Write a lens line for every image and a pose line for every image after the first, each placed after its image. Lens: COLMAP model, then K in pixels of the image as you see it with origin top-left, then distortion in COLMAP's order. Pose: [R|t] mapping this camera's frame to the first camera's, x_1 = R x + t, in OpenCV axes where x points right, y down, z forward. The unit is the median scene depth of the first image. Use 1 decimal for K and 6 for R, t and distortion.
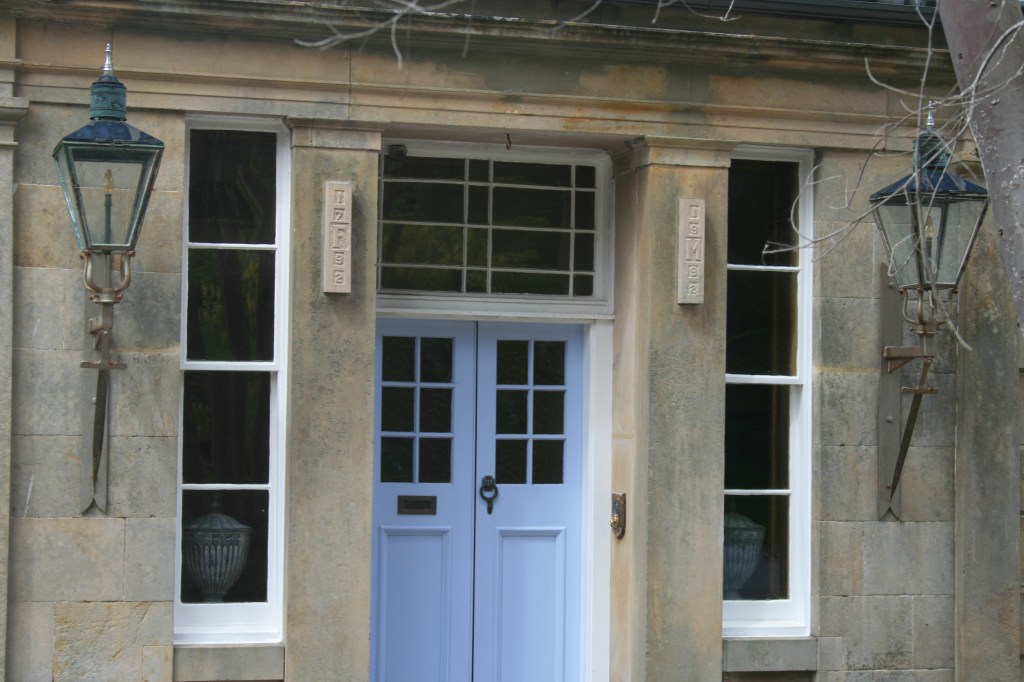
lens RADIAL K [[2218.7, 0, 512.0], [0, 2218.7, 341.0], [0, 0, 1]] dist [0.034391, -0.010768]
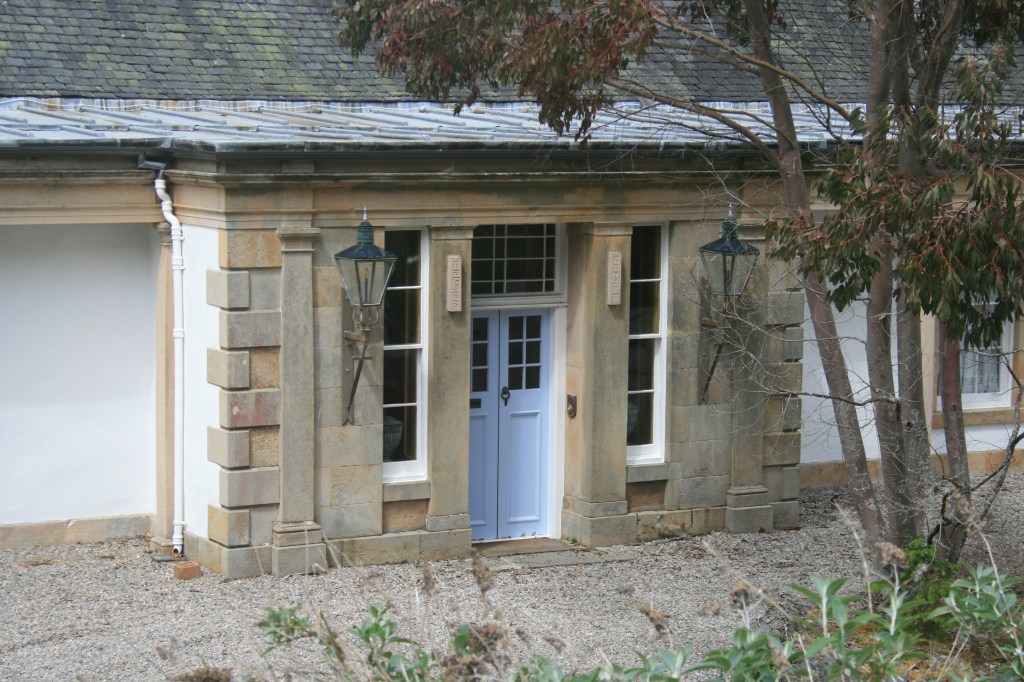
lens RADIAL K [[2414.9, 0, 512.9], [0, 2414.9, 325.4], [0, 0, 1]] dist [0.073086, 0.396768]
pose [[0.980061, -0.020985, 0.197588, -0.433926], [-0.007596, 0.989723, 0.142795, -0.304207], [-0.198554, -0.141449, 0.969829, -1.086773]]
